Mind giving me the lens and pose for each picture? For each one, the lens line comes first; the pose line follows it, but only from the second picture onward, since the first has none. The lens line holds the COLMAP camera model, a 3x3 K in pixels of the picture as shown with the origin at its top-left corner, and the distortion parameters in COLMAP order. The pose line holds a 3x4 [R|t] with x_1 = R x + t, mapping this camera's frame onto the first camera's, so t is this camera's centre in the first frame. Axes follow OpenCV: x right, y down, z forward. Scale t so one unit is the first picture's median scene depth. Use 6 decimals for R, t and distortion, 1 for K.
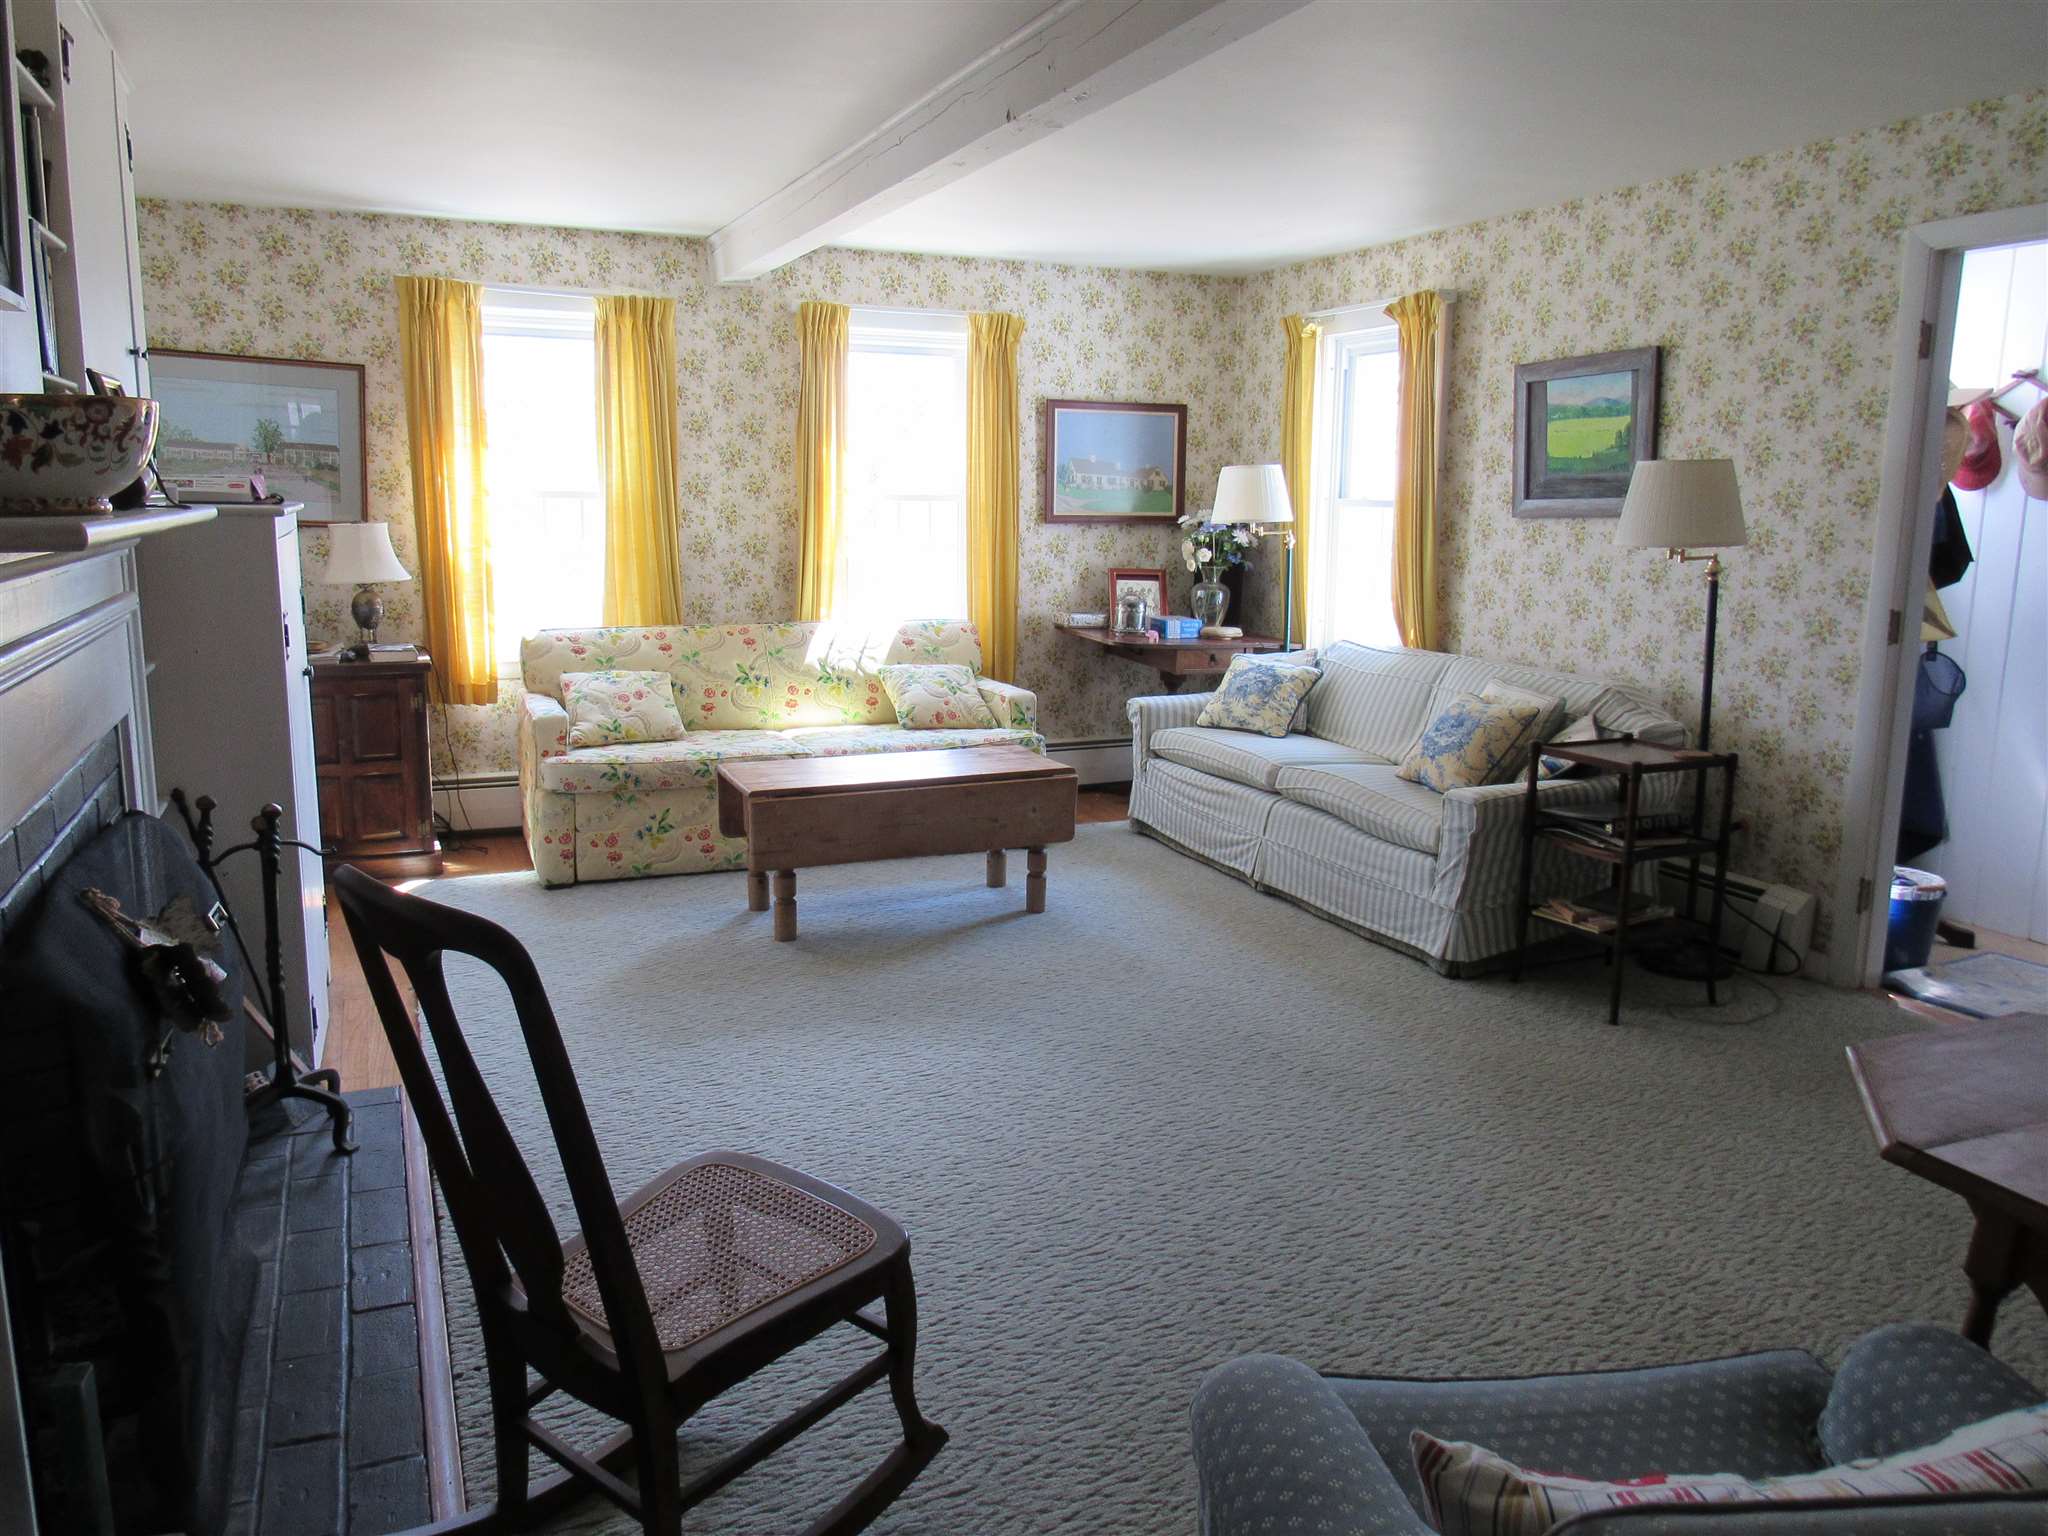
lens RADIAL K [[1512.1, 0, 1024.0], [0, 1512.1, 768.0], [0, 0, 1]] dist [-0.003348, -0.005589]
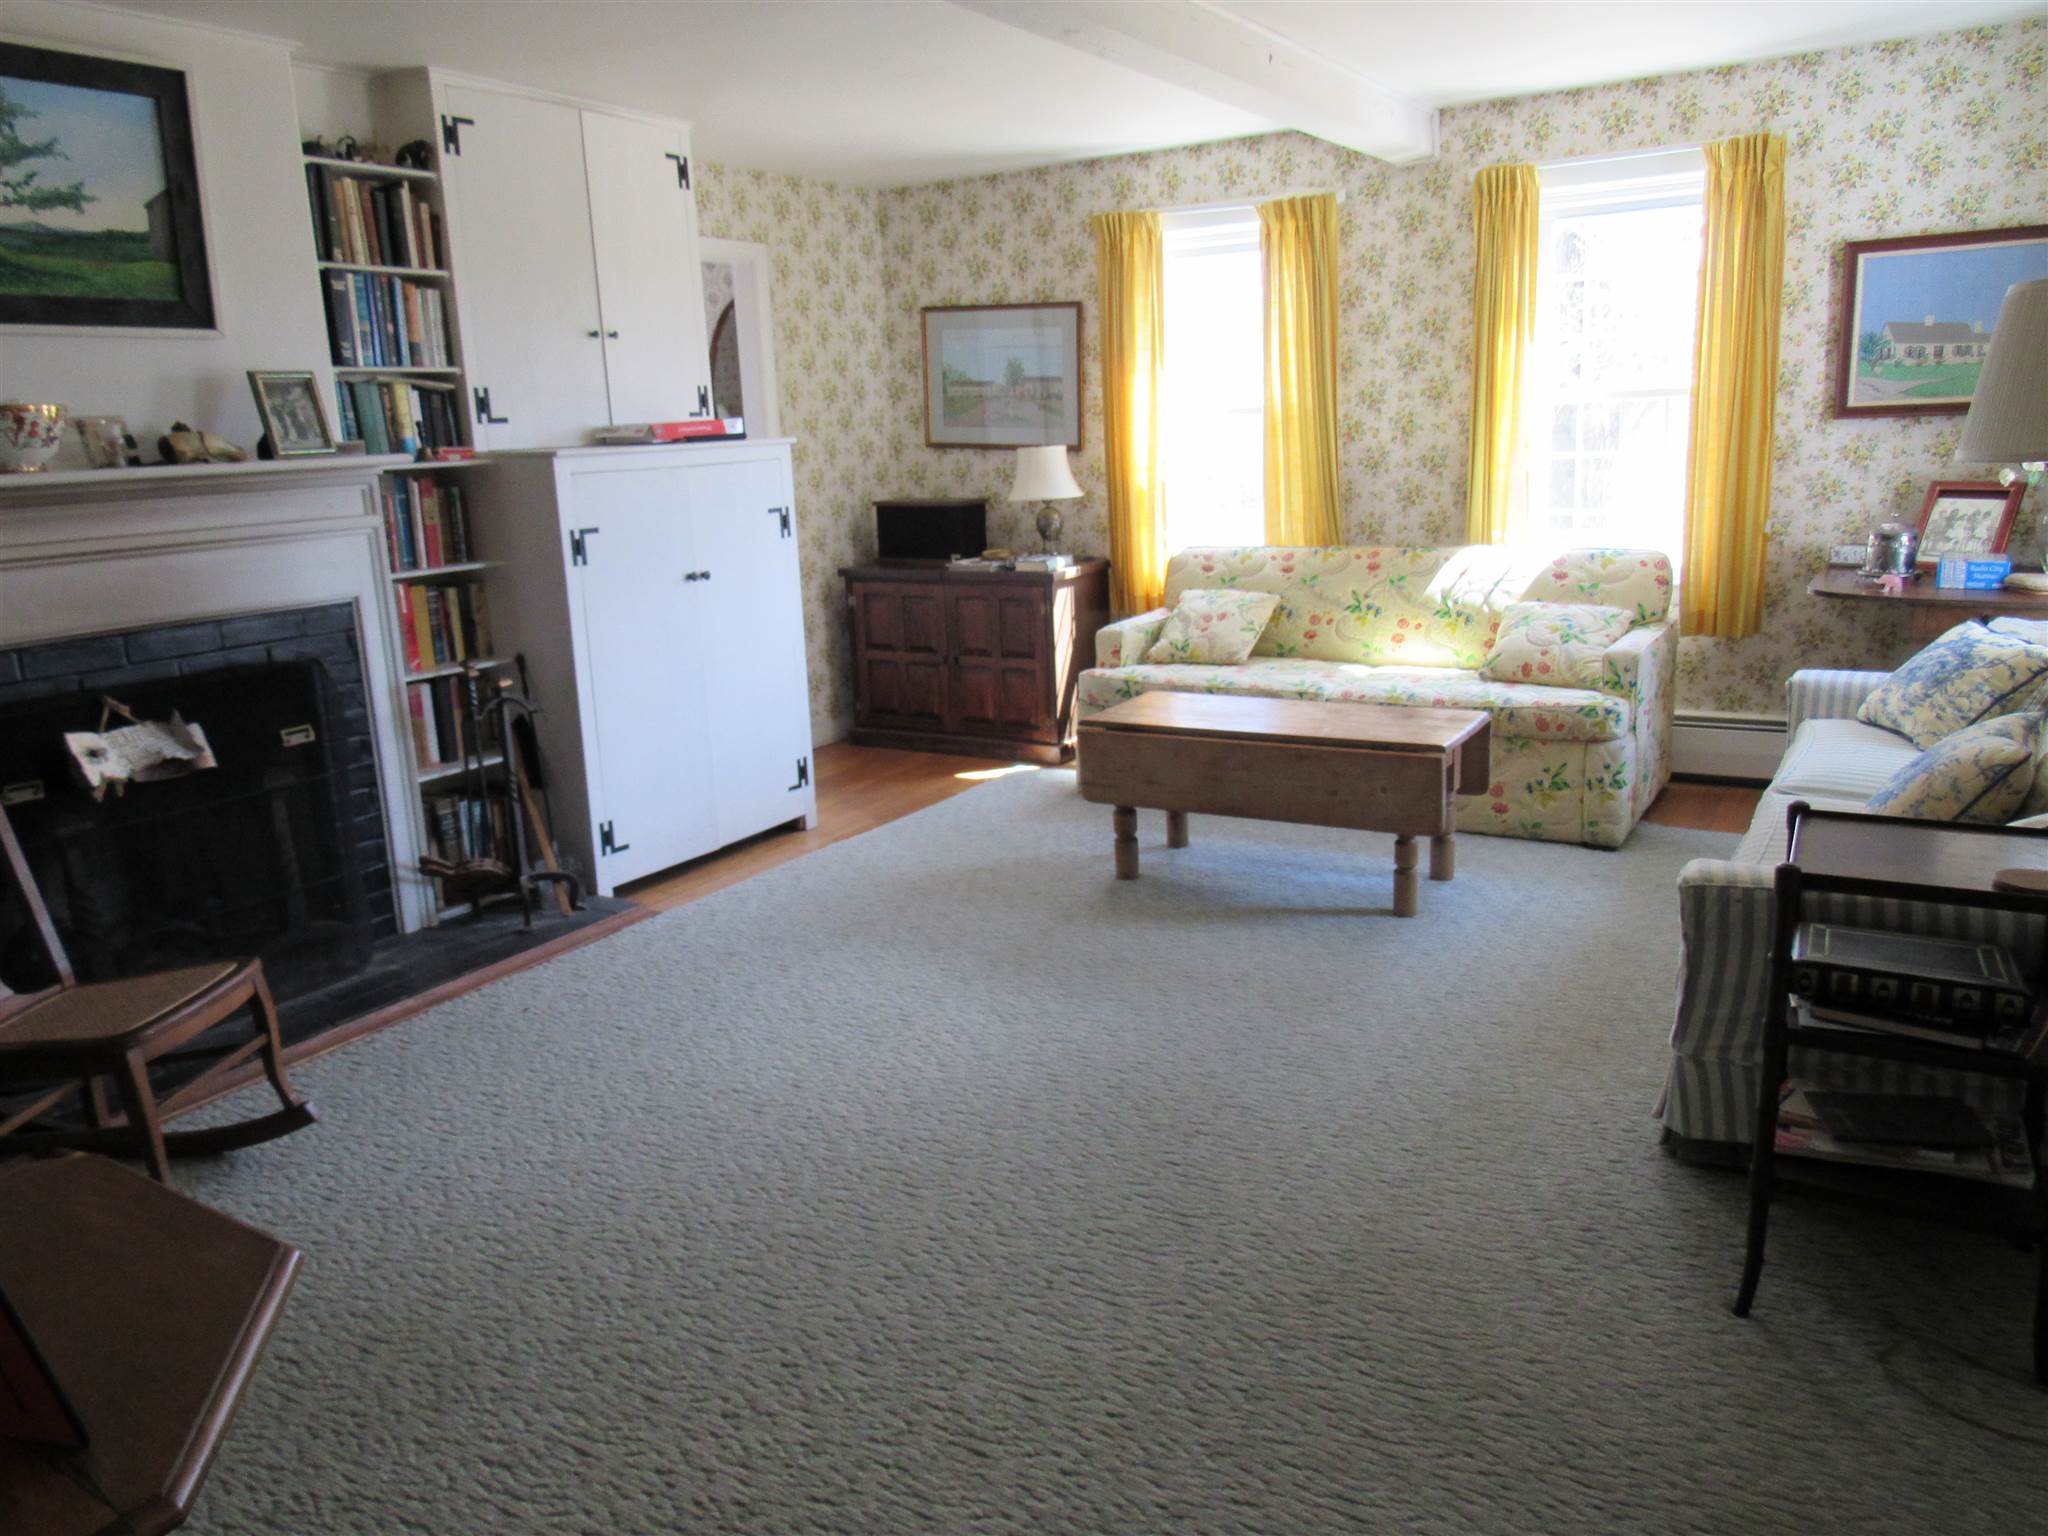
lens RADIAL K [[1514.1, 0, 1024.0], [0, 1514.1, 768.0], [0, 0, 1]] dist [0.007429, 0.008568]
pose [[0.575590, 0.150569, -0.803757, 0.445639], [-0.096536, 0.988541, 0.116053, -0.048687], [0.812021, 0.010792, 0.583529, 0.293200]]
